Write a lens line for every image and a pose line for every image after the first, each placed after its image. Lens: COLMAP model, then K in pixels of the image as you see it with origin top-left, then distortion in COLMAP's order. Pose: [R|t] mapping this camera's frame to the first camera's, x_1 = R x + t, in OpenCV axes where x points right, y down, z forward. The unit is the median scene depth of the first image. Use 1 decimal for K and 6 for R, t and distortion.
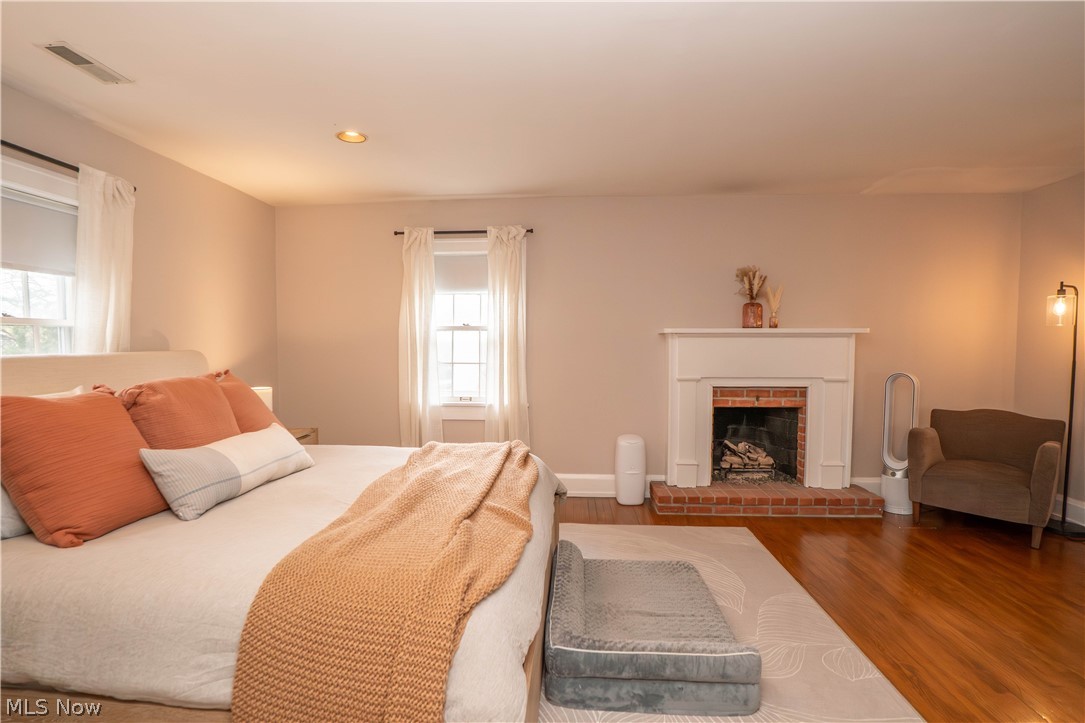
lens RADIAL K [[550.5, 0, 535.9], [0, 550.5, 360.6], [0, 0, 1]] dist [-0.036017, 0.008027]
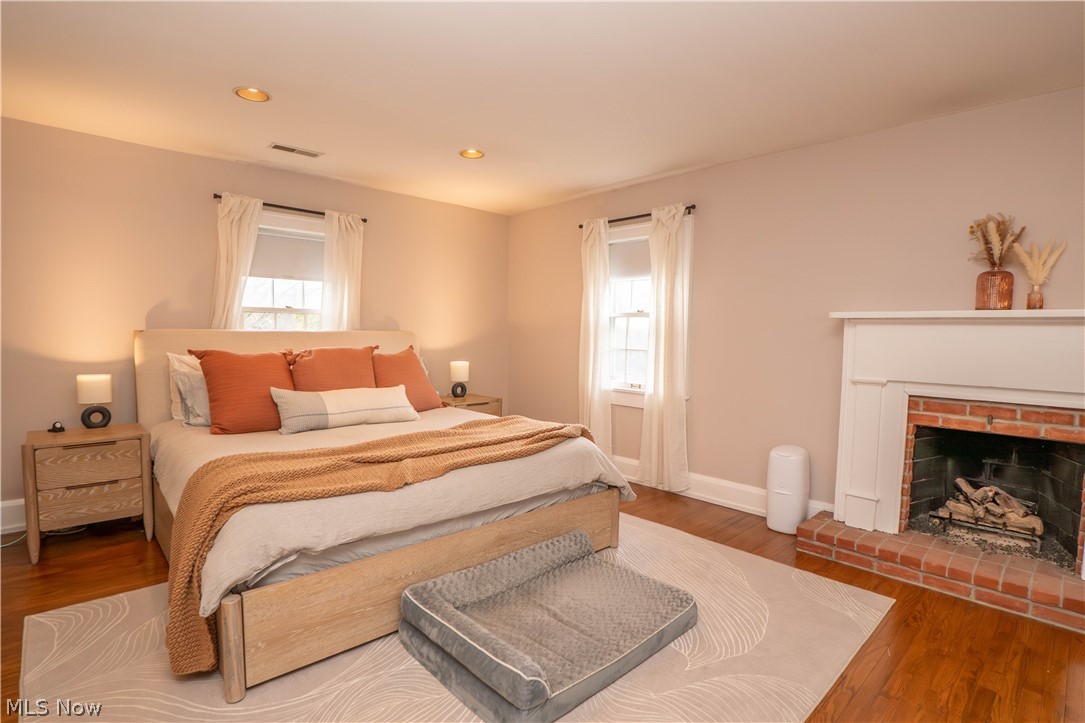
lens RADIAL K [[550.5, 0, 538.1], [0, 550.5, 361.0], [0, 0, 1]] dist [-0.036017, 0.008027]
pose [[0.720710, 0.049026, -0.691501, 0.455050], [-0.039667, 0.998778, 0.029469, 0.002439], [0.692101, 0.006192, 0.721774, 0.172064]]
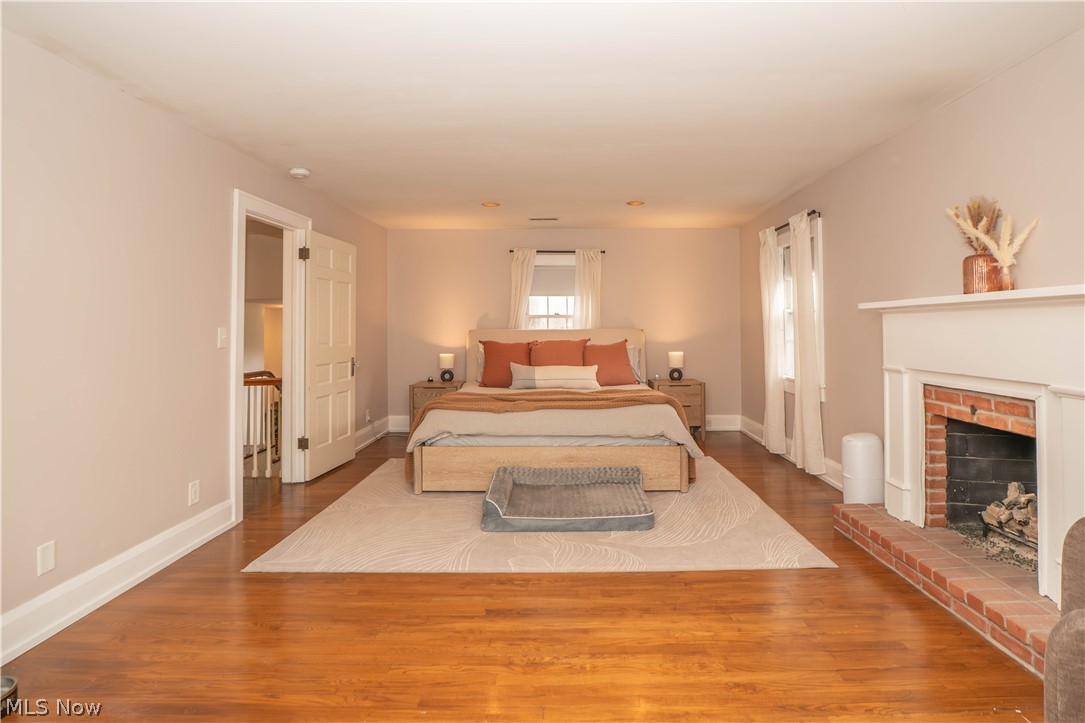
lens RADIAL K [[550.5, 0, 549.6], [0, 550.5, 313.4], [0, 0, 1]] dist [-0.036017, 0.008027]
pose [[0.042280, -0.026582, -0.998752, 0.983204], [-0.031061, 0.999128, -0.027907, -0.006911], [0.998623, 0.032202, 0.041417, 0.496402]]
